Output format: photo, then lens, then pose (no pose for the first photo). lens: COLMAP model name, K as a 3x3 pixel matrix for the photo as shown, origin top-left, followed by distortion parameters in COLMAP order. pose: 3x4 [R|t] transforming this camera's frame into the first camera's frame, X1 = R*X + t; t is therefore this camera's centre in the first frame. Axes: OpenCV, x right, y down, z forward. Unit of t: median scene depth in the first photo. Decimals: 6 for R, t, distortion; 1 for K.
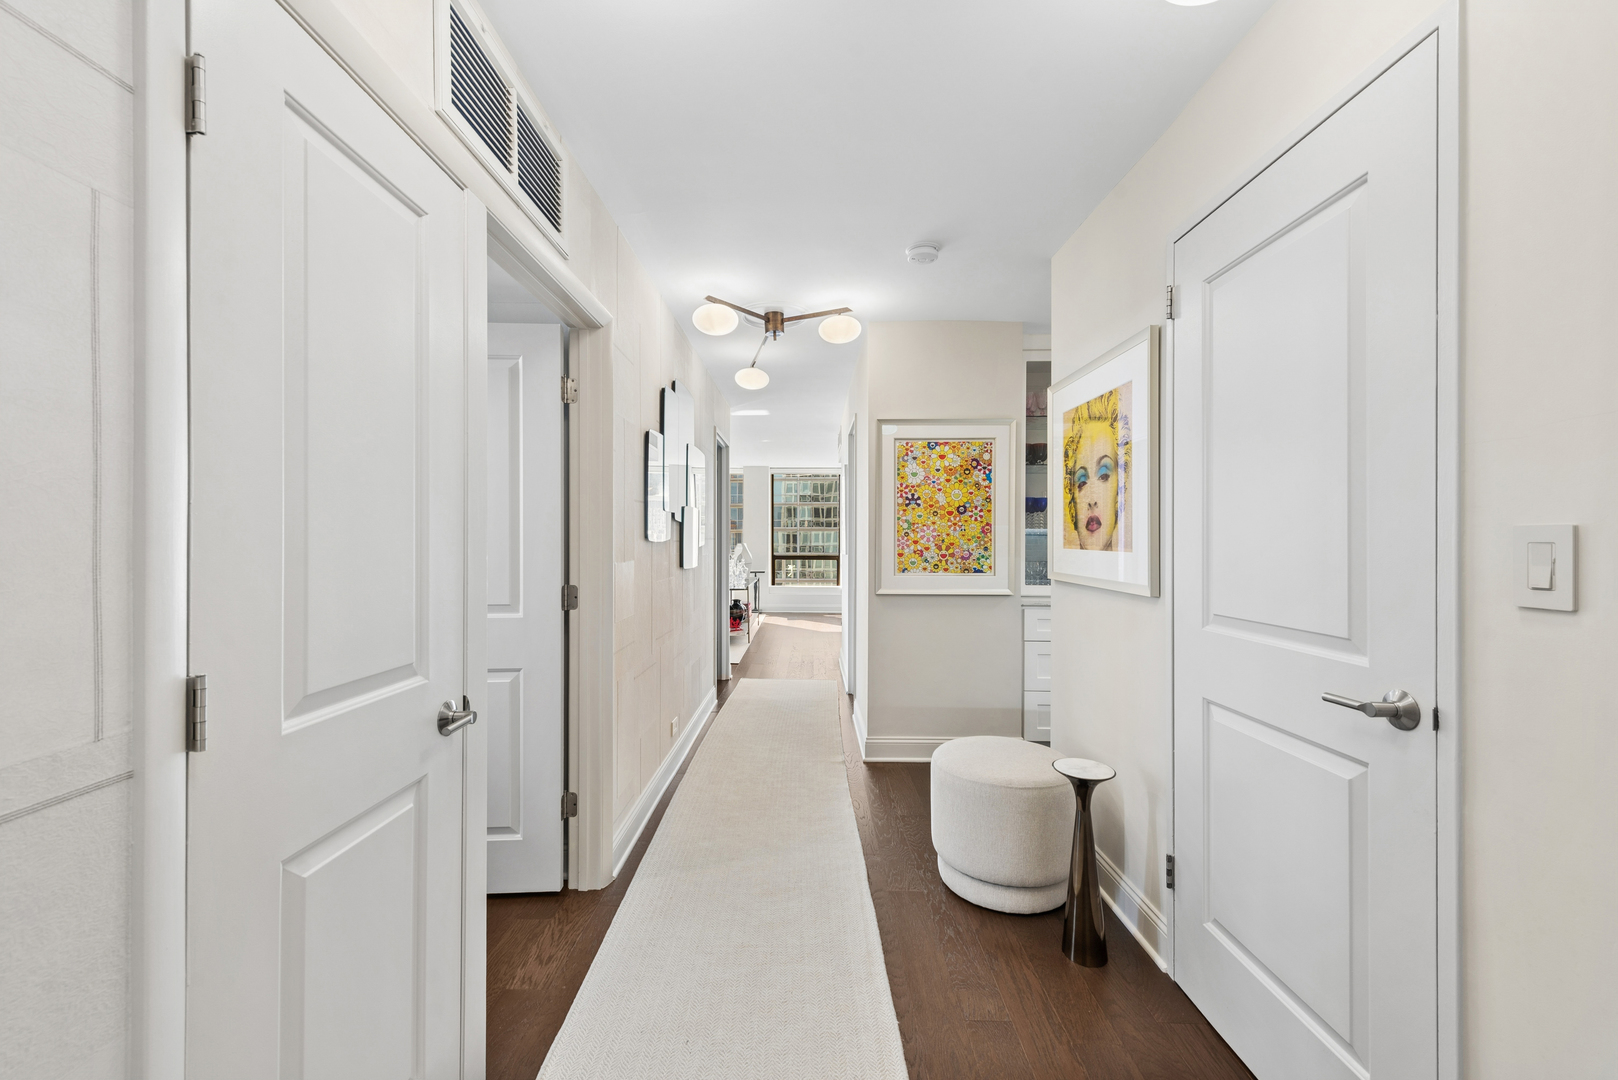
lens RADIAL K [[641.1, 0, 809.9], [0, 641.1, 540.4], [0, 0, 1]] dist [0.012890, -0.002969]
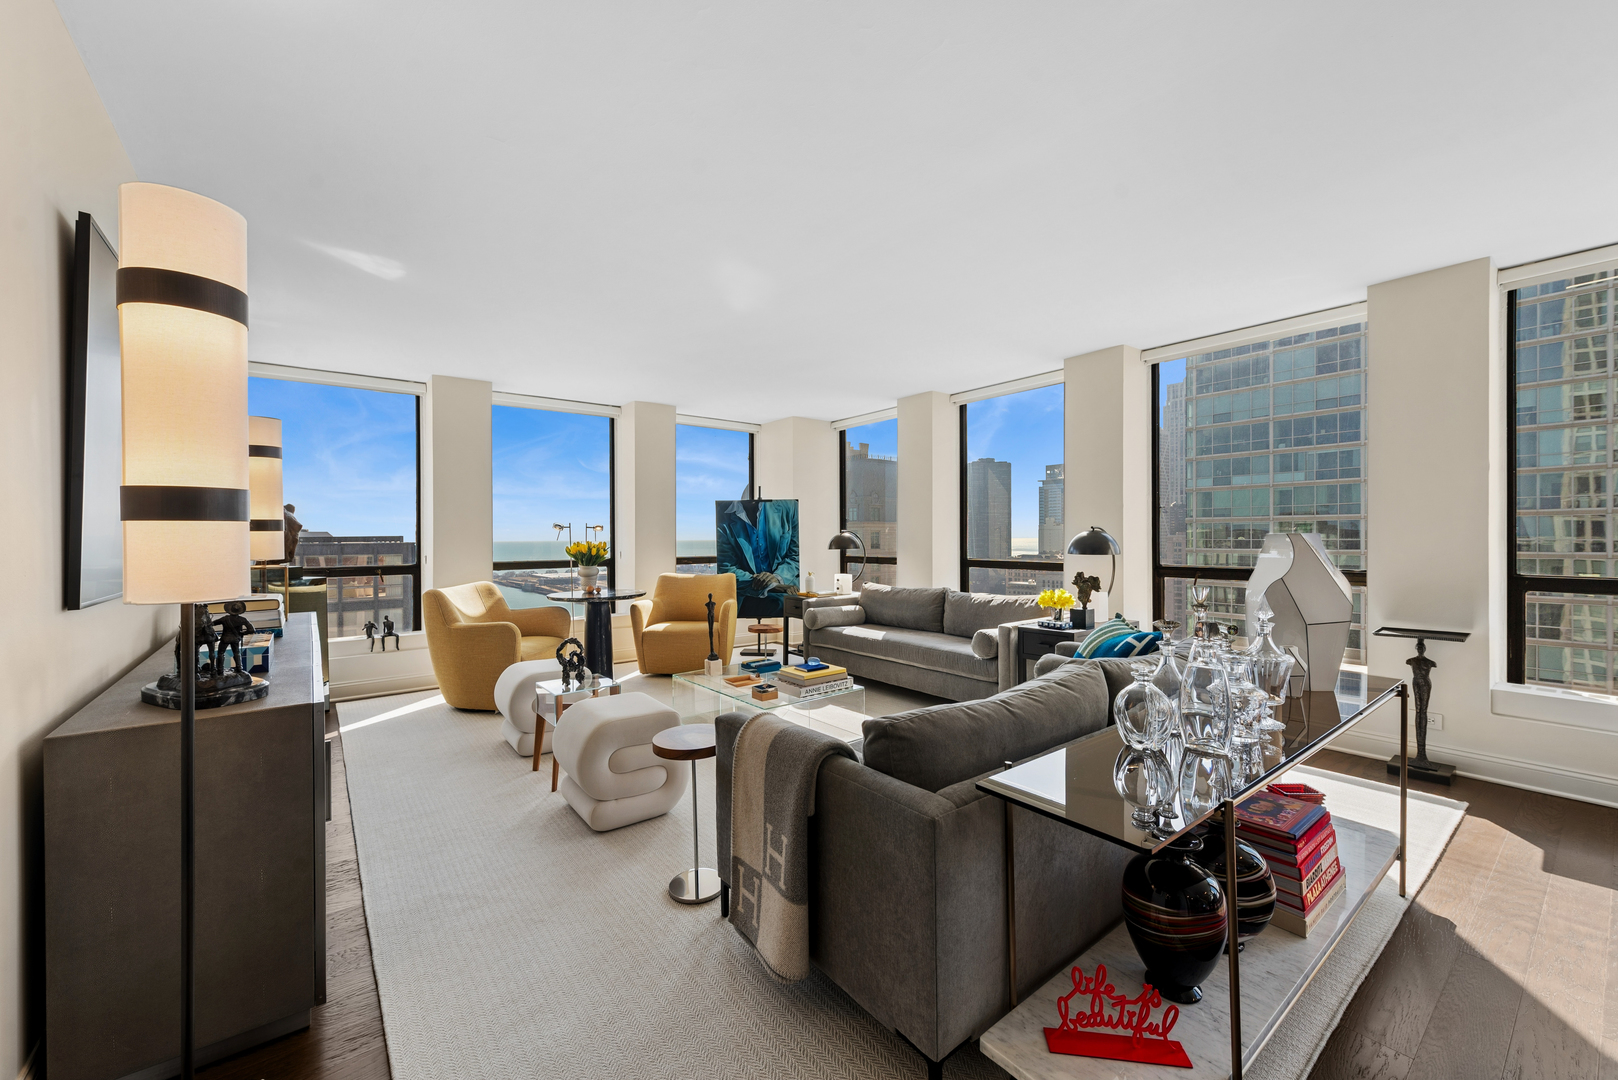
lens RADIAL K [[641.1, 0, 807.9], [0, 641.1, 542.2], [0, 0, 1]] dist [0.012890, -0.002969]
pose [[0.617641, -0.002628, -0.786456, -0.029134], [0.009298, 0.999949, 0.003961, 0.009017], [0.786405, -0.009759, 0.617634, 0.641335]]
